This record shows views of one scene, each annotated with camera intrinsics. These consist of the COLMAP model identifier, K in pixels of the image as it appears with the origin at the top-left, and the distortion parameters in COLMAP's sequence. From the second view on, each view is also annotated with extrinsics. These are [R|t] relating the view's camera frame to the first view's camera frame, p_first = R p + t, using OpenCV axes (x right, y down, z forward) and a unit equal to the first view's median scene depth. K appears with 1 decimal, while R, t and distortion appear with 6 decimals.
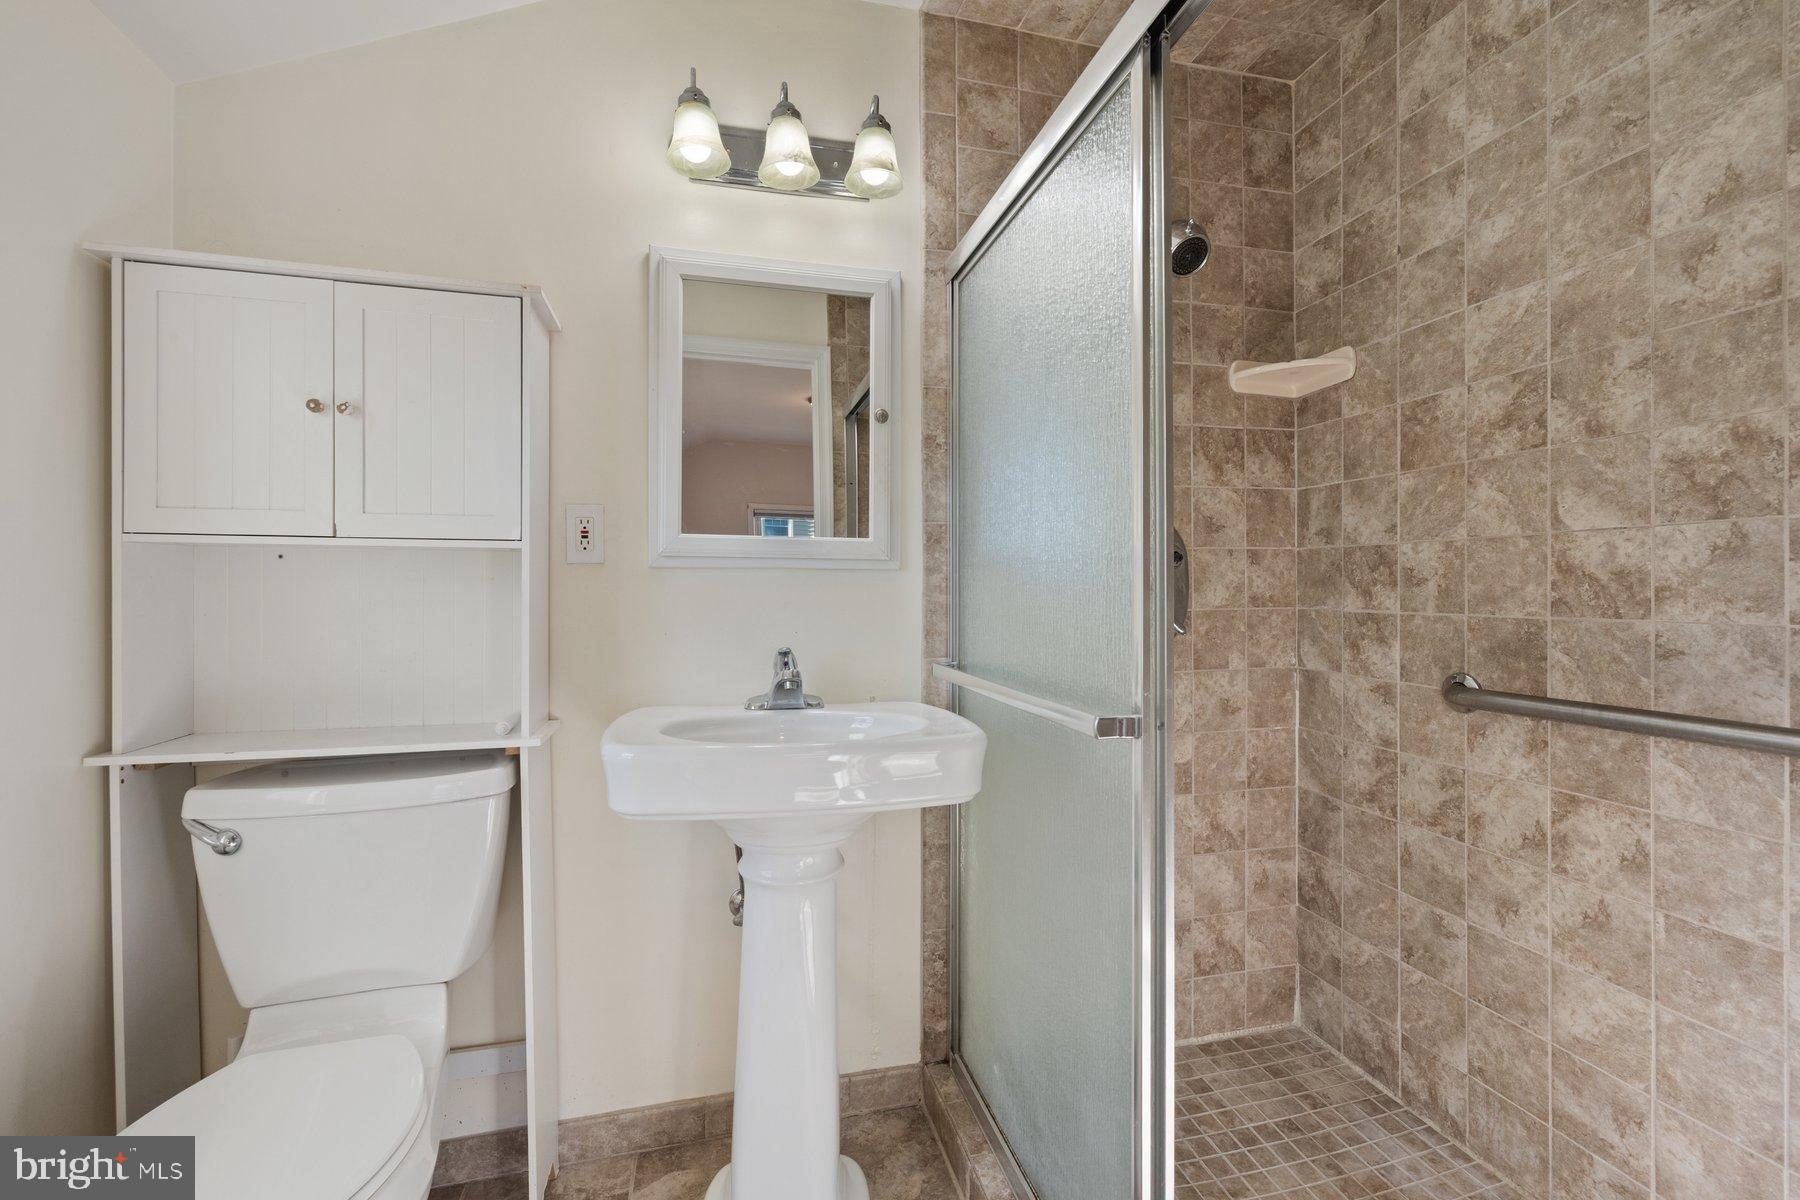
lens RADIAL K [[755.9, 0, 896.1], [0, 755.9, 589.3], [0, 0, 1]] dist [0.000307, 0.000092]
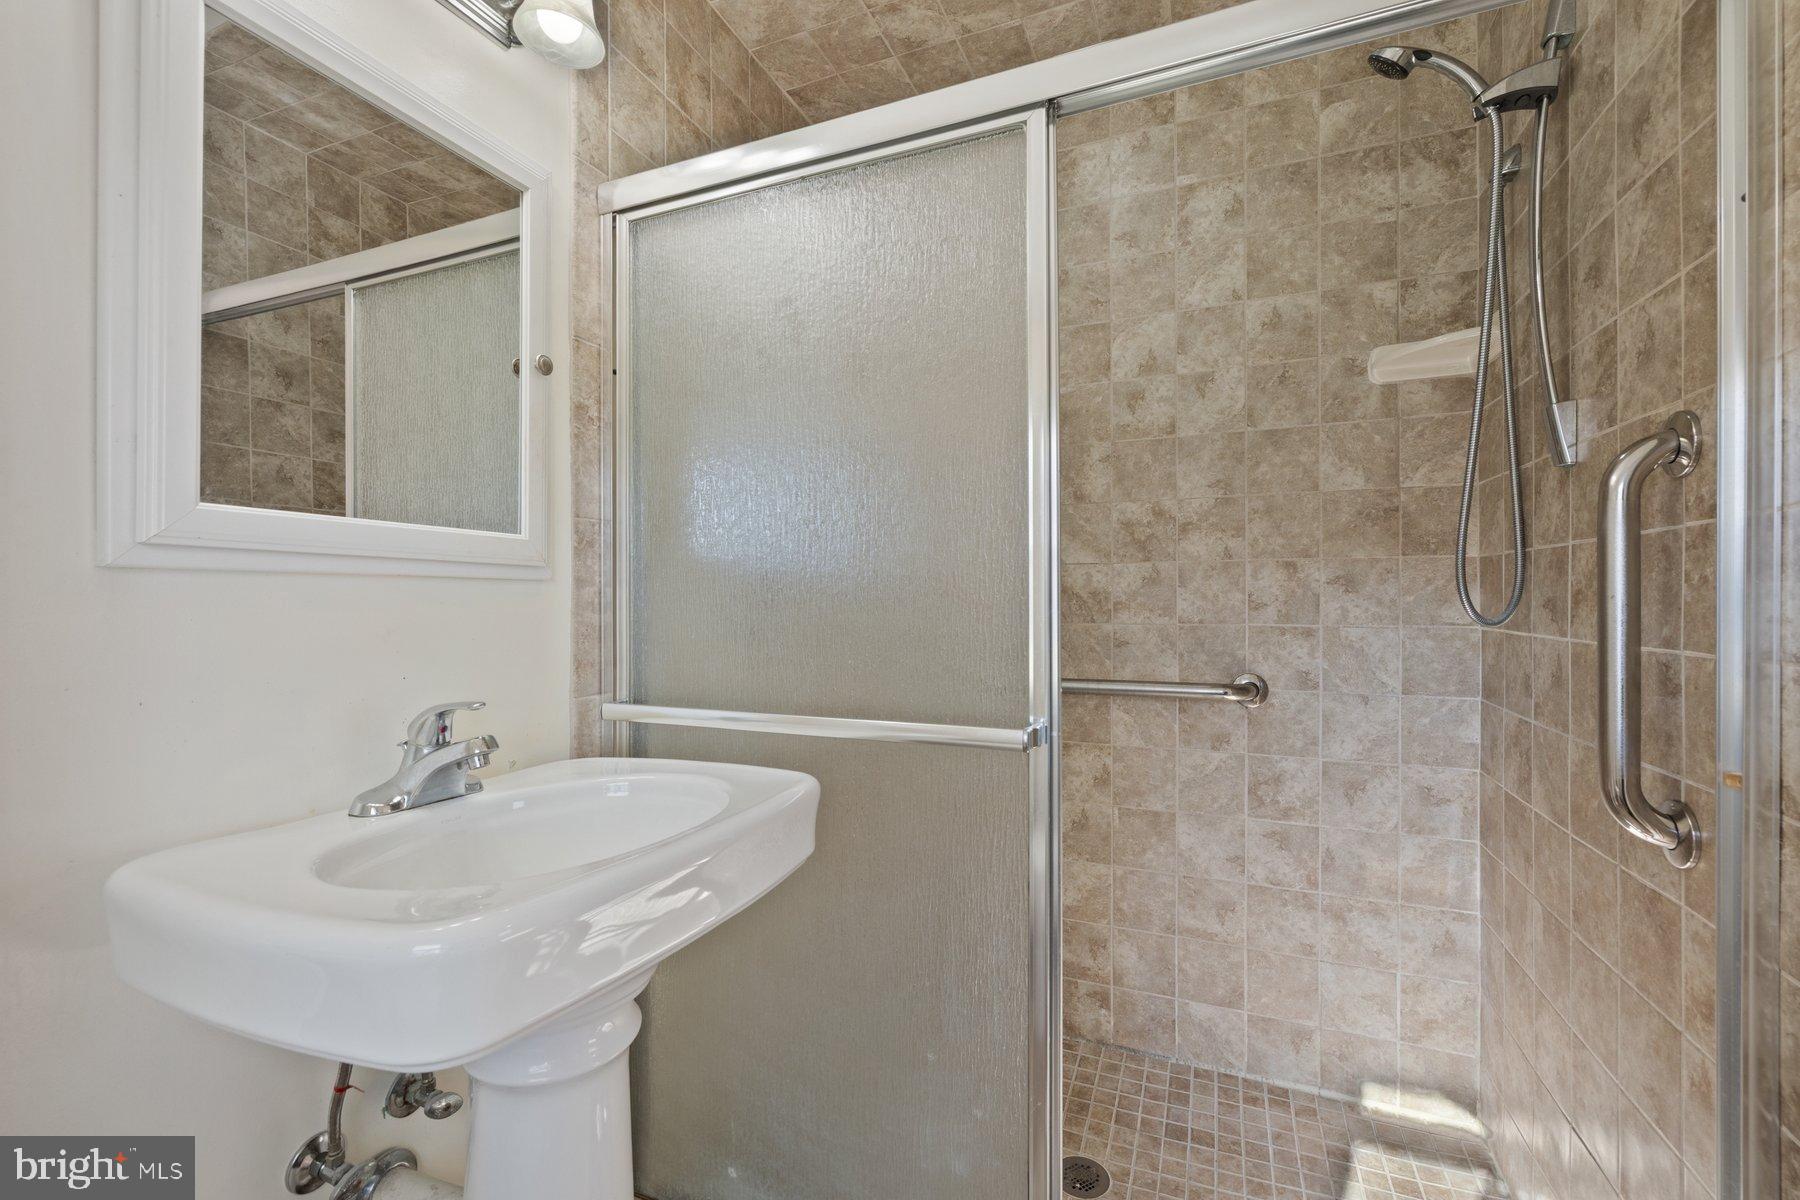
lens RADIAL K [[753.3, 0, 900.0], [0, 753.3, 600.0], [0, 0, 1]] dist [-0.001848, 0.000162]
pose [[0.599897, -0.001265, 0.800076, -0.516270], [0.003228, 0.999994, -0.000839, -0.007421], [-0.800071, 0.003086, 0.599898, 0.408786]]
